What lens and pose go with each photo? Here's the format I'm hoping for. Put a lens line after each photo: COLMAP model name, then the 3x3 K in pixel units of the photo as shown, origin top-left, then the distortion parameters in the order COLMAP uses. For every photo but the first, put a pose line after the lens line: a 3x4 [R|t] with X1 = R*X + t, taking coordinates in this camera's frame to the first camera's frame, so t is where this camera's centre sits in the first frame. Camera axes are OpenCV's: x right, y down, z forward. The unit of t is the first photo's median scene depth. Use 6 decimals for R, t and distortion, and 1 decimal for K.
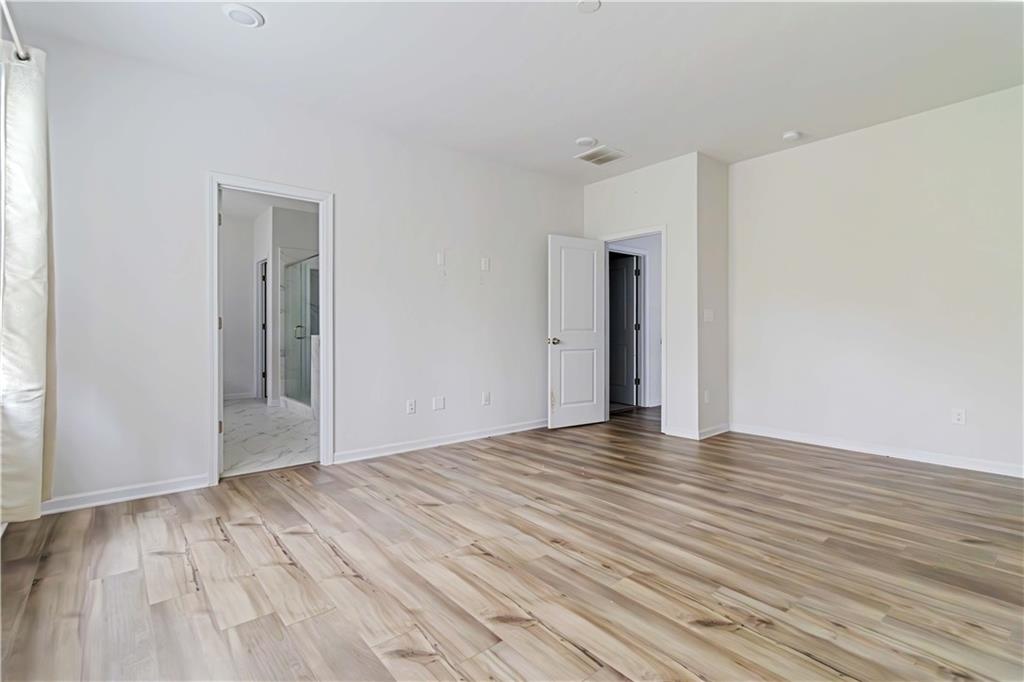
lens RADIAL K [[479.0, 0, 507.6], [0, 479.0, 335.9], [0, 0, 1]] dist [0.003610, 0.000640]
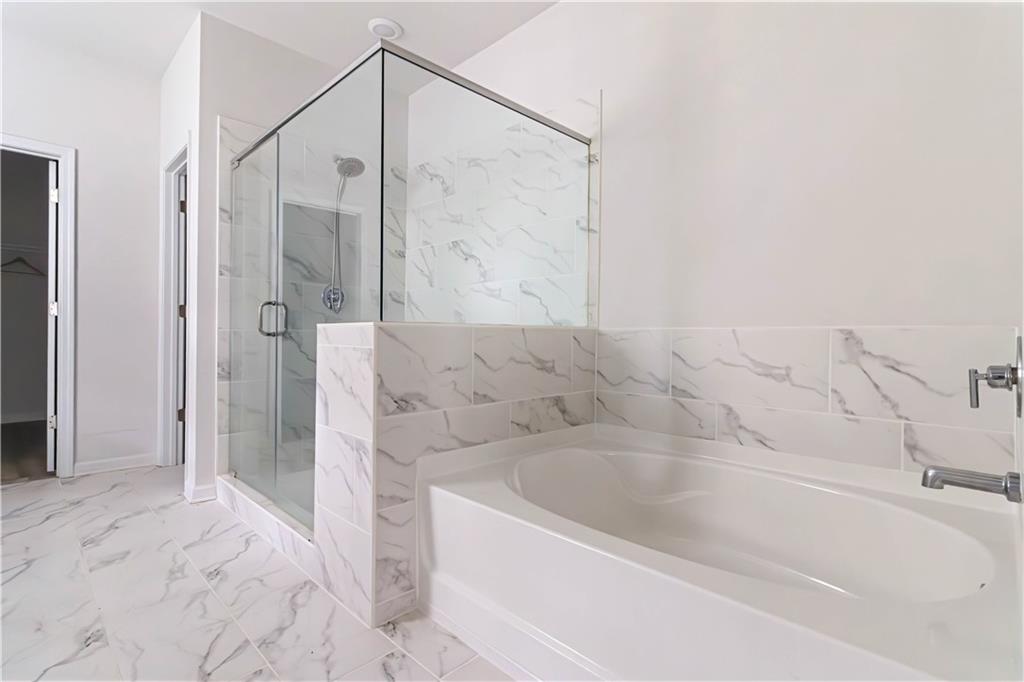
lens RADIAL K [[479.0, 0, 514.0], [0, 479.0, 342.9], [0, 0, 1]] dist [0.003610, 0.000640]
pose [[0.993880, 0.009129, 0.110092, -0.252845], [-0.009040, 0.999958, -0.001305, 0.009390], [-0.110099, 0.000302, 0.993921, 0.532935]]
